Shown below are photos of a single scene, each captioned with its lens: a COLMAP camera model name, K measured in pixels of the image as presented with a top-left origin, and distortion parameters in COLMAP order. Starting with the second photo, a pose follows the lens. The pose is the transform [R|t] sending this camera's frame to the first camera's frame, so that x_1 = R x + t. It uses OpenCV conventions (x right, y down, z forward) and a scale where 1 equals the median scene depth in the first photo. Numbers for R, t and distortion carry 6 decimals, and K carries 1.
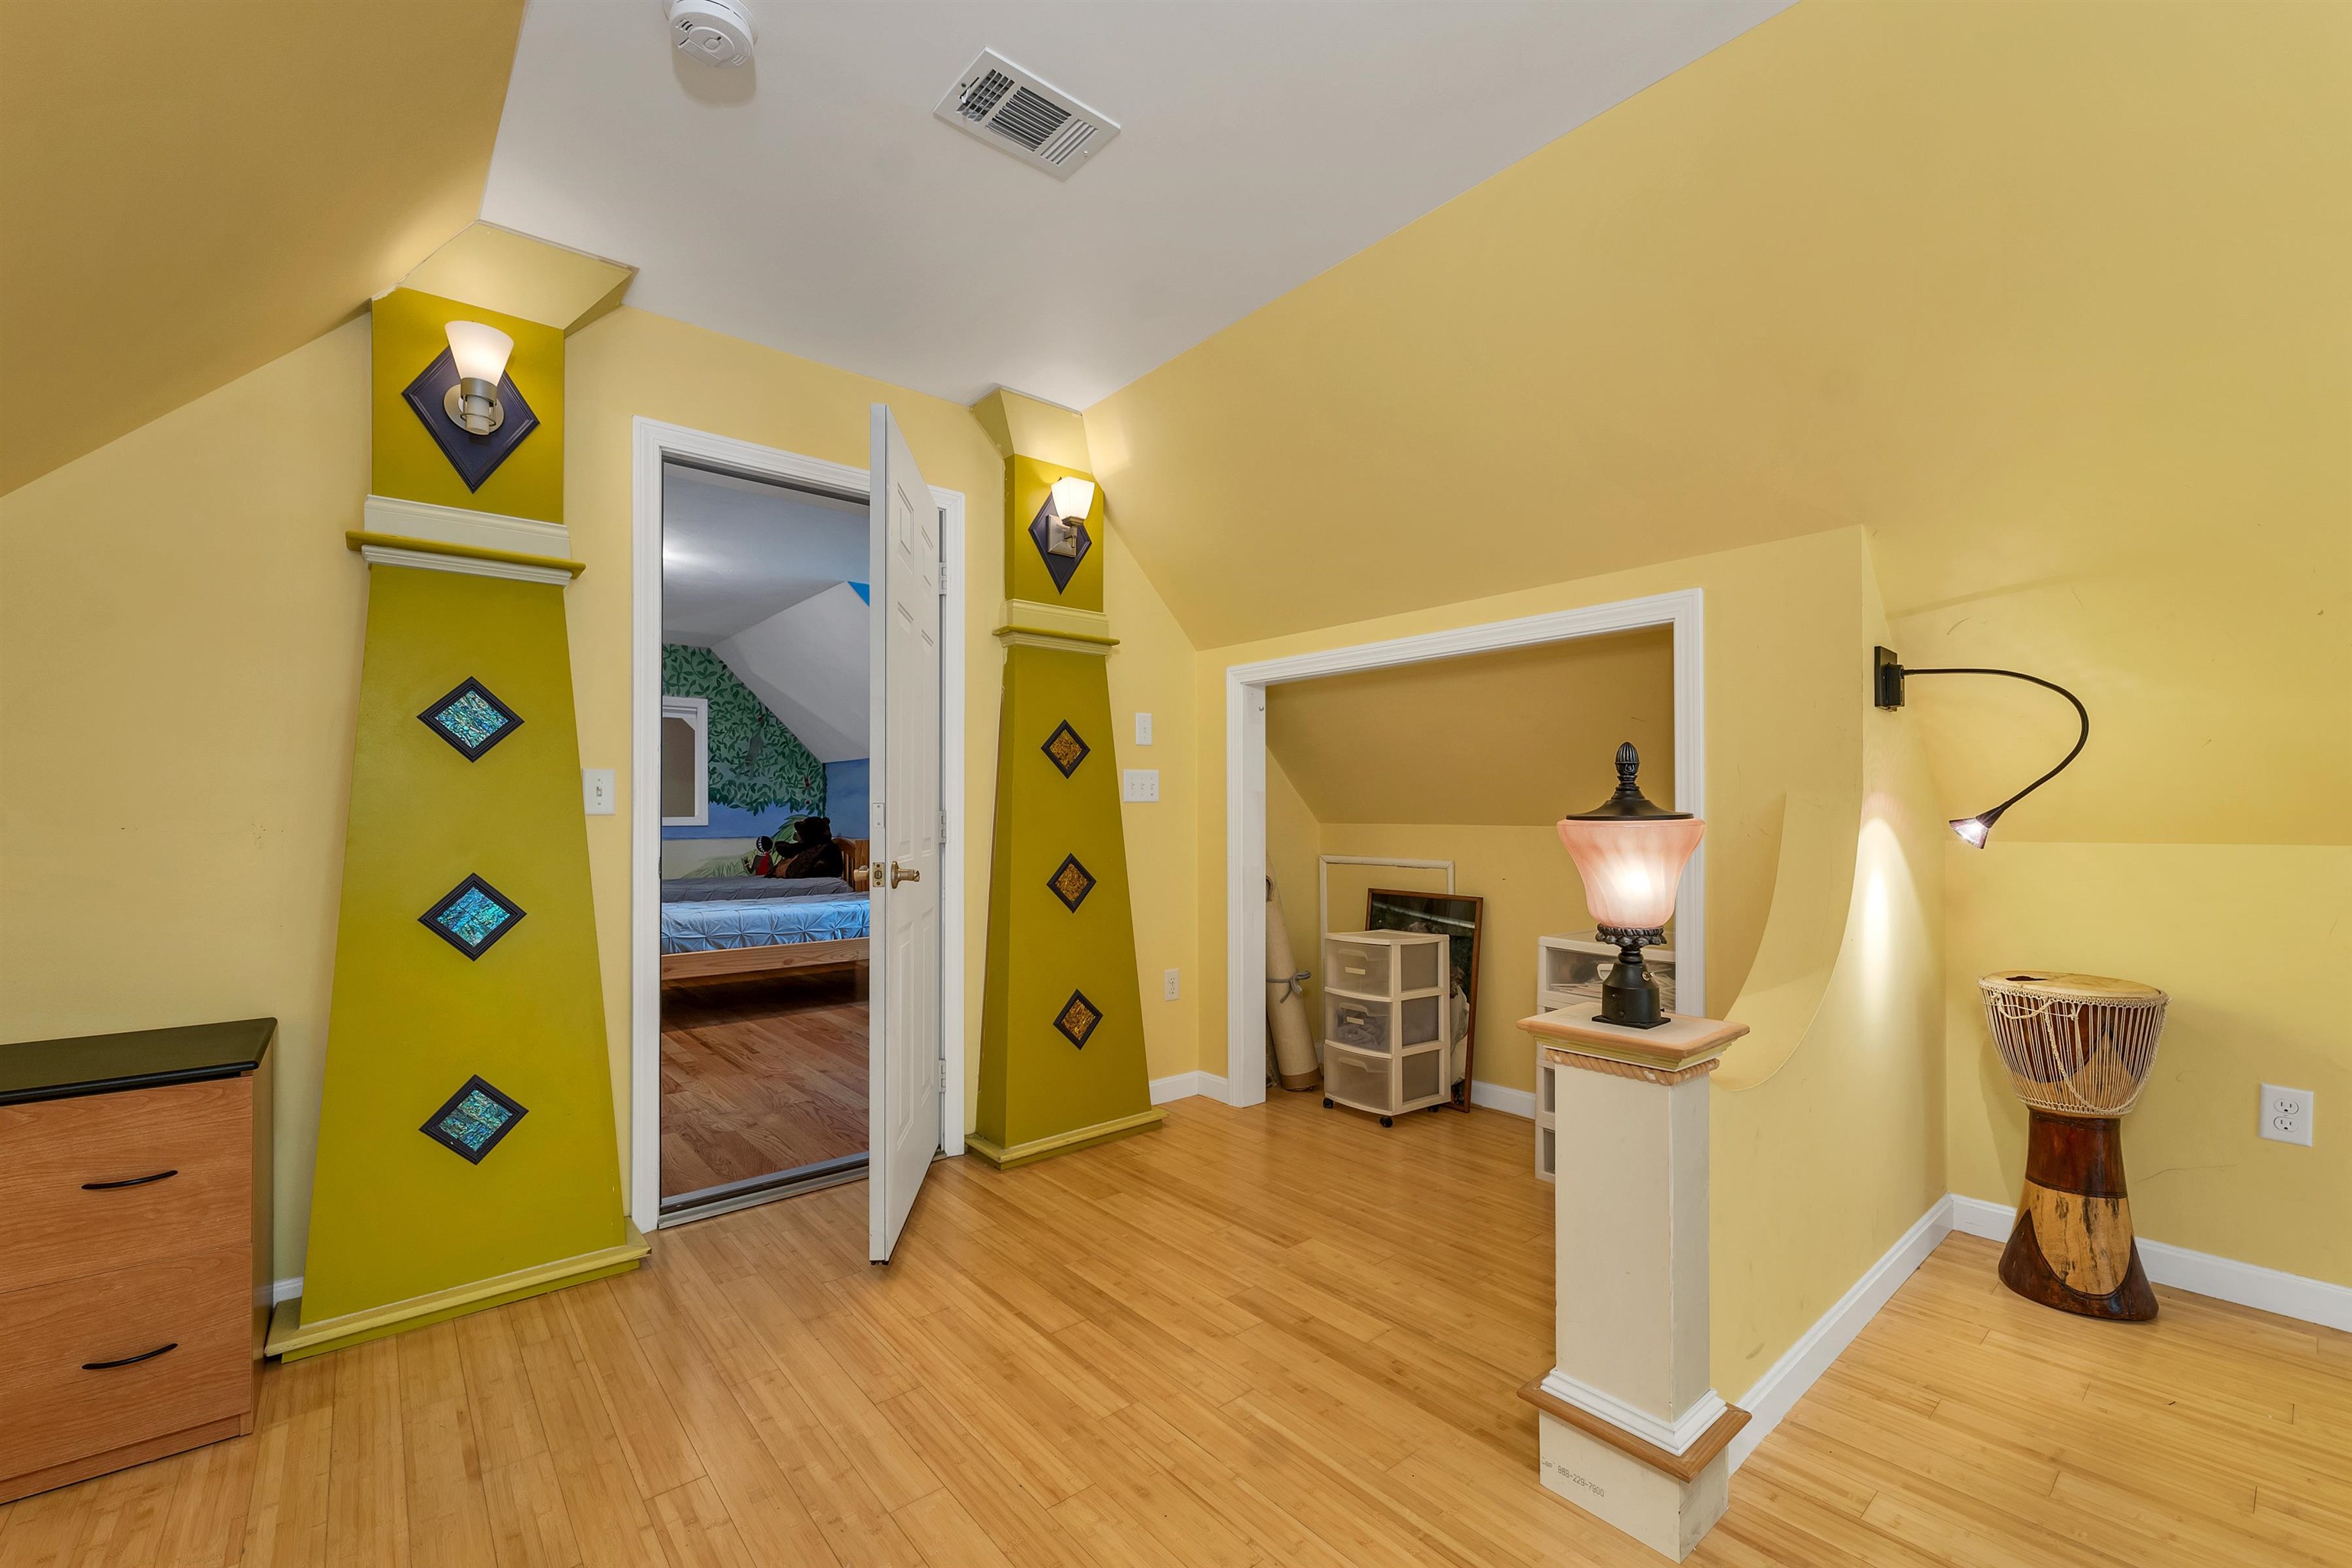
lens RADIAL K [[945.2, 0, 1164.1], [0, 945.2, 812.9], [0, 0, 1]] dist [-0.009360, 0.000003]
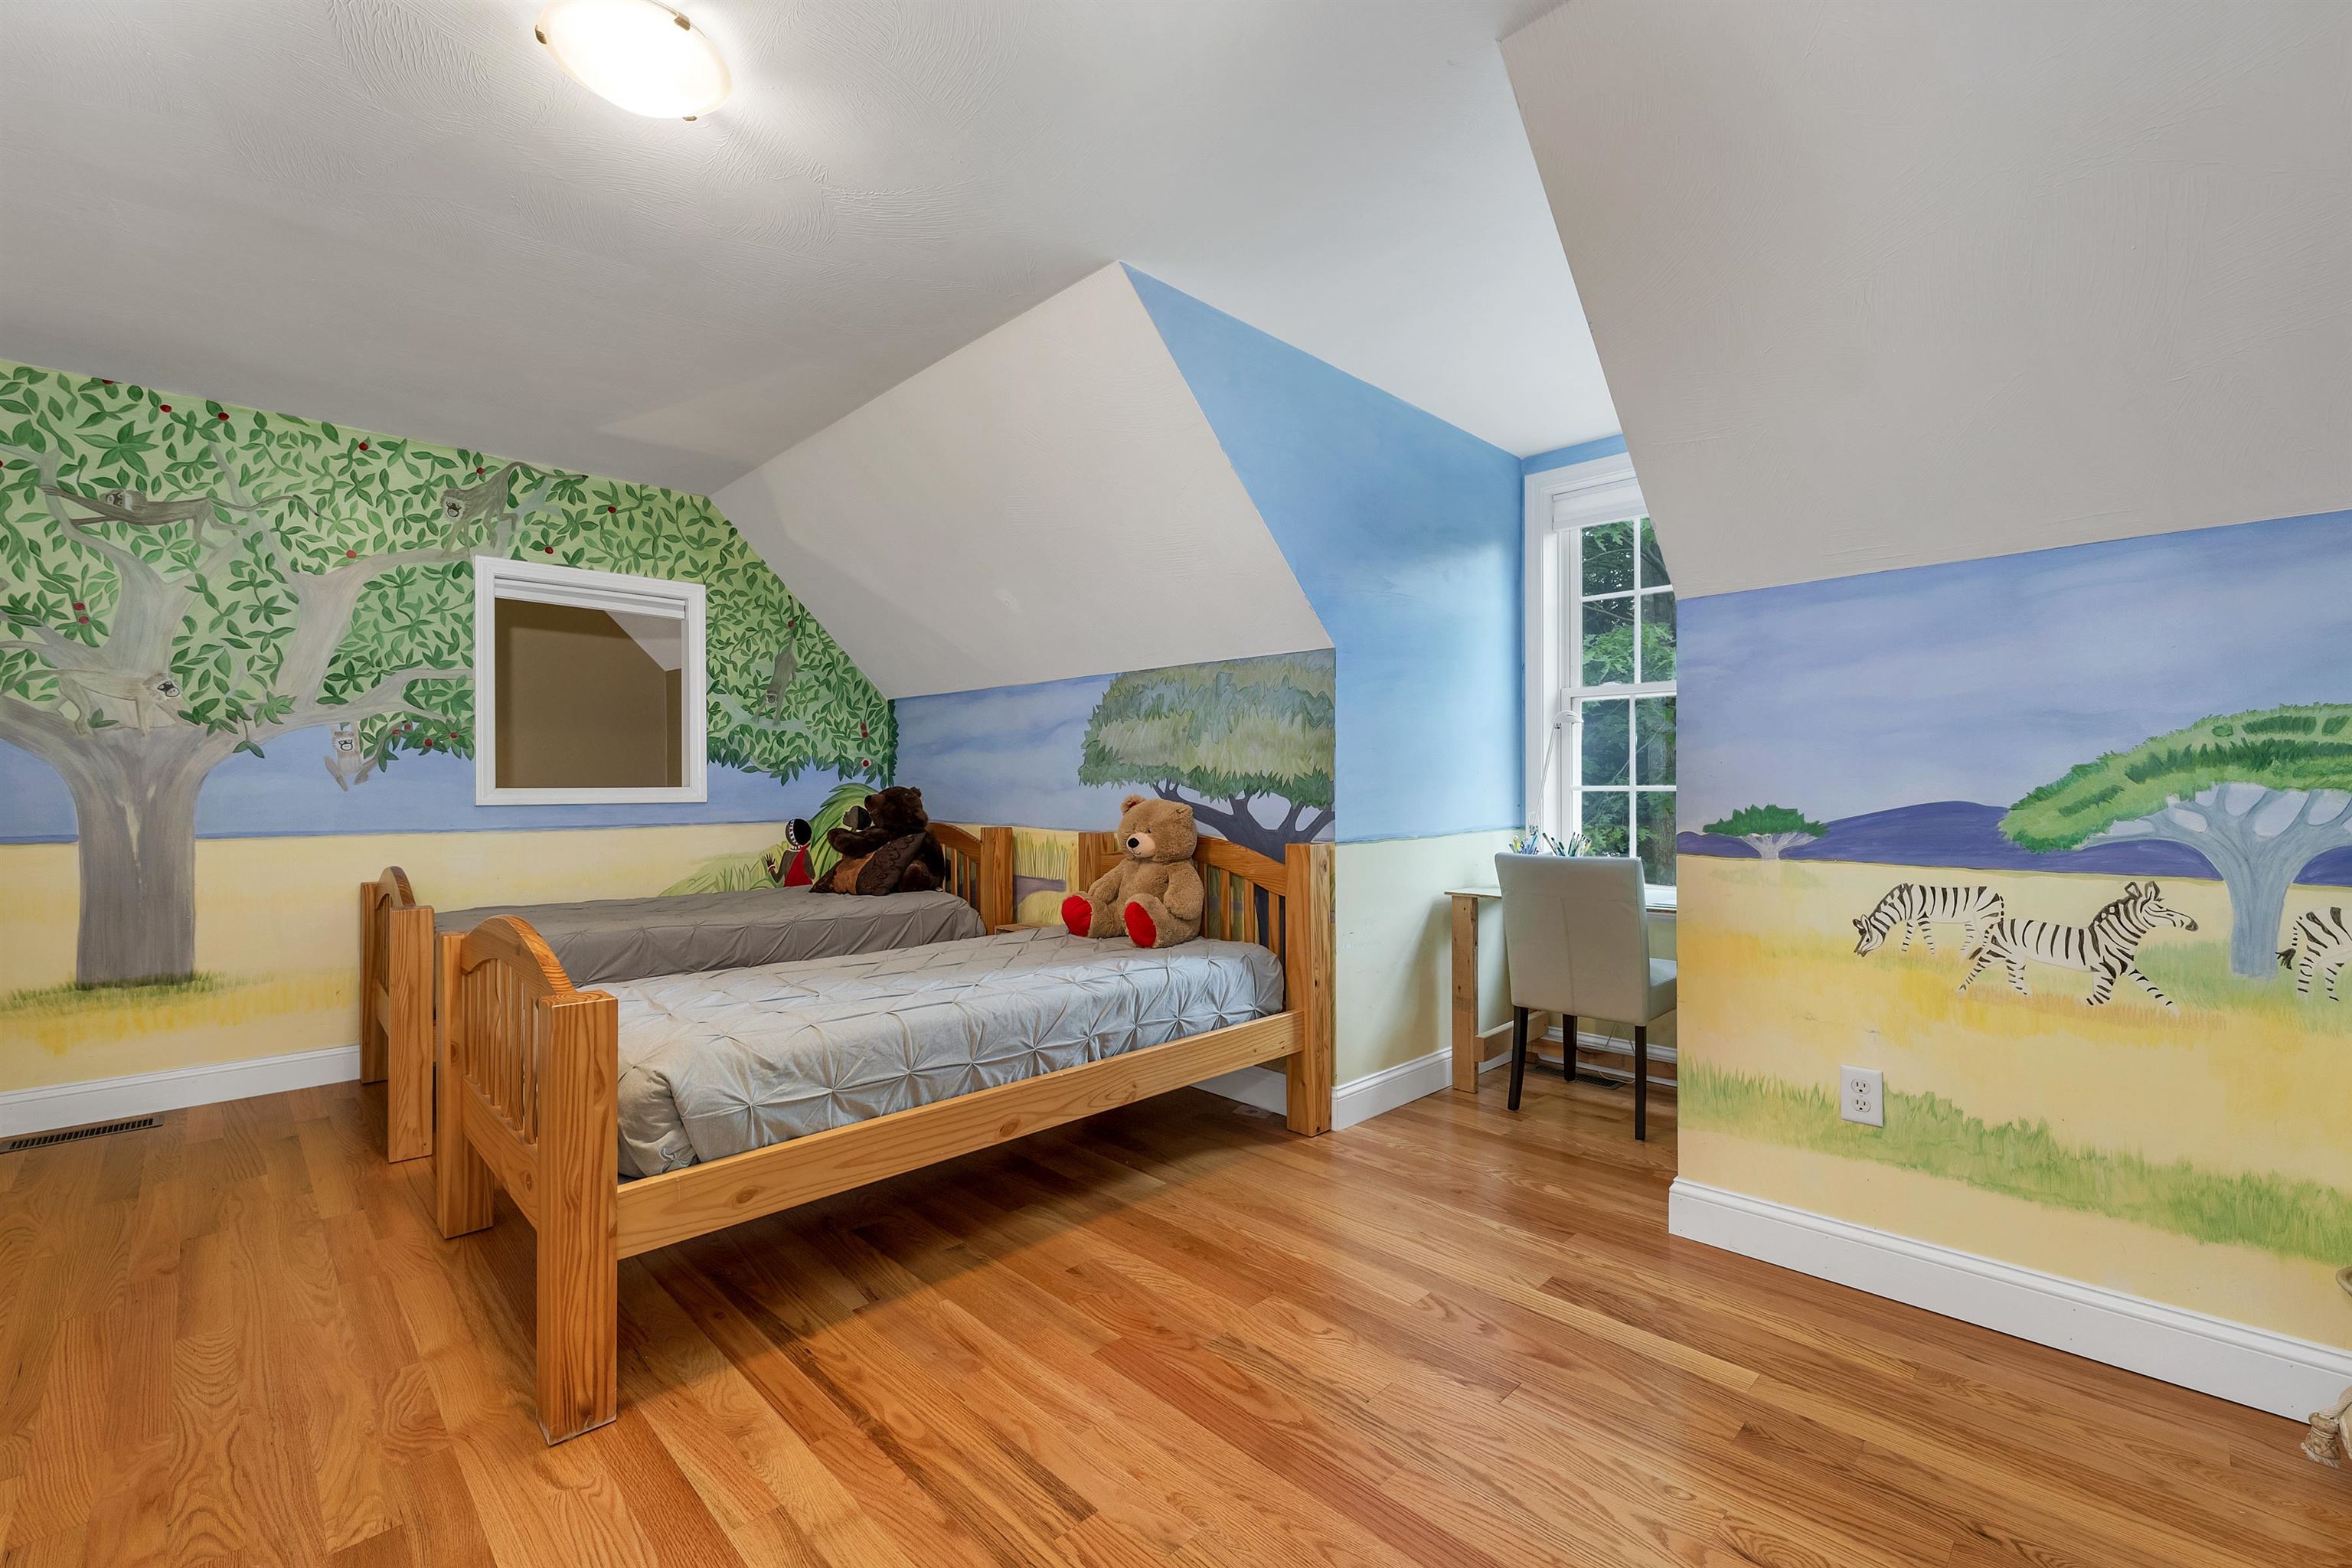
lens RADIAL K [[990.0, 0, 1173.1], [0, 990.0, 787.2], [0, 0, 1]] dist [0.000940, 0.000417]
pose [[0.997637, -0.001081, 0.068693, -0.234954], [0.000817, 0.999992, 0.003878, 0.001943], [-0.068697, -0.003813, 0.997630, 0.365234]]
